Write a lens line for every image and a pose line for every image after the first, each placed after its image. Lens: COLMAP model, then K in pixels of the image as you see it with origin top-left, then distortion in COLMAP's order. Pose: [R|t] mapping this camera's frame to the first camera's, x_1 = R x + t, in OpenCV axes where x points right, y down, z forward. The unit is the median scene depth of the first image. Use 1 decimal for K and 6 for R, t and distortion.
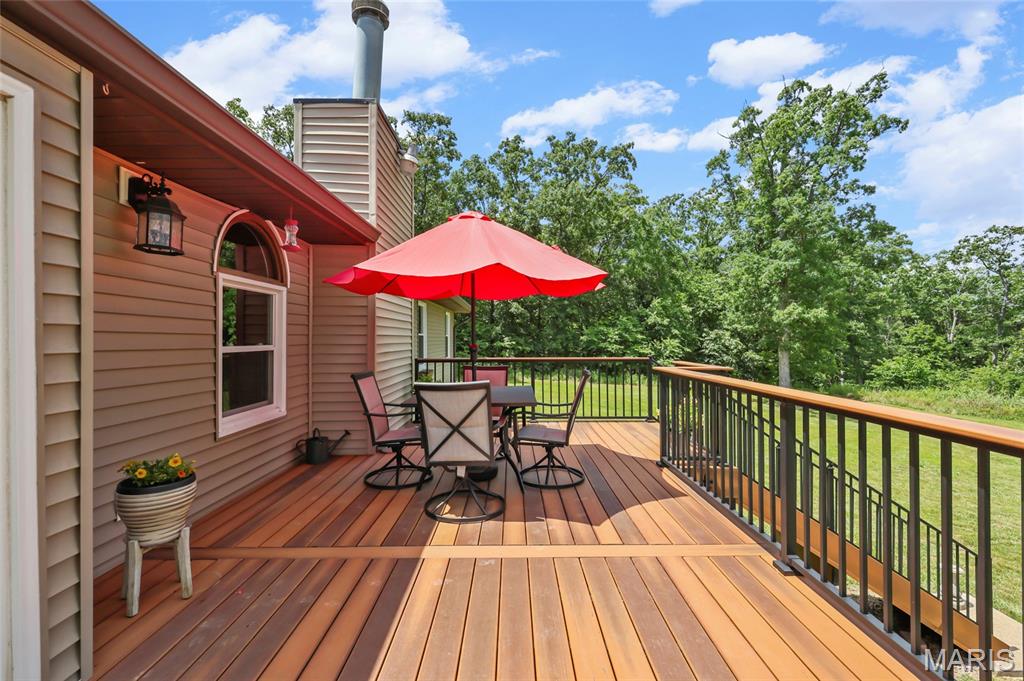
lens RADIAL K [[446.4, 0, 508.9], [0, 446.4, 341.1], [0, 0, 1]] dist [0.001572, 0.000051]
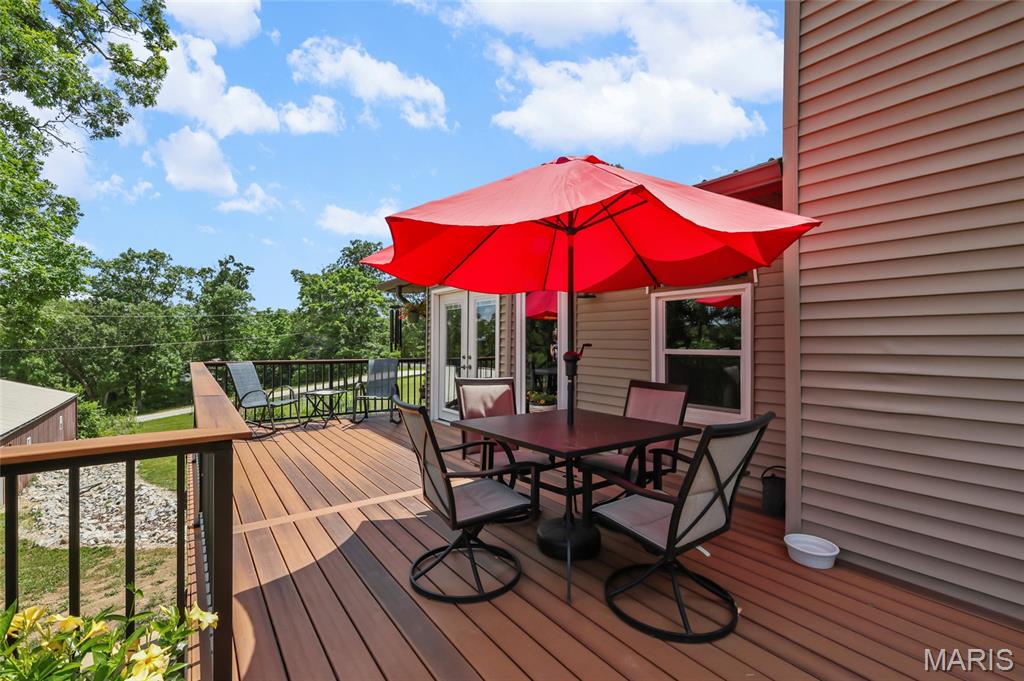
lens RADIAL K [[446.4, 0, 508.9], [0, 446.4, 341.1], [0, 0, 1]] dist [0.001572, 0.000051]
pose [[-0.807865, -0.005158, -0.589345, 0.528218], [-0.004039, 0.999987, -0.003215, -0.006300], [0.589353, -0.000216, -0.807875, 1.987847]]
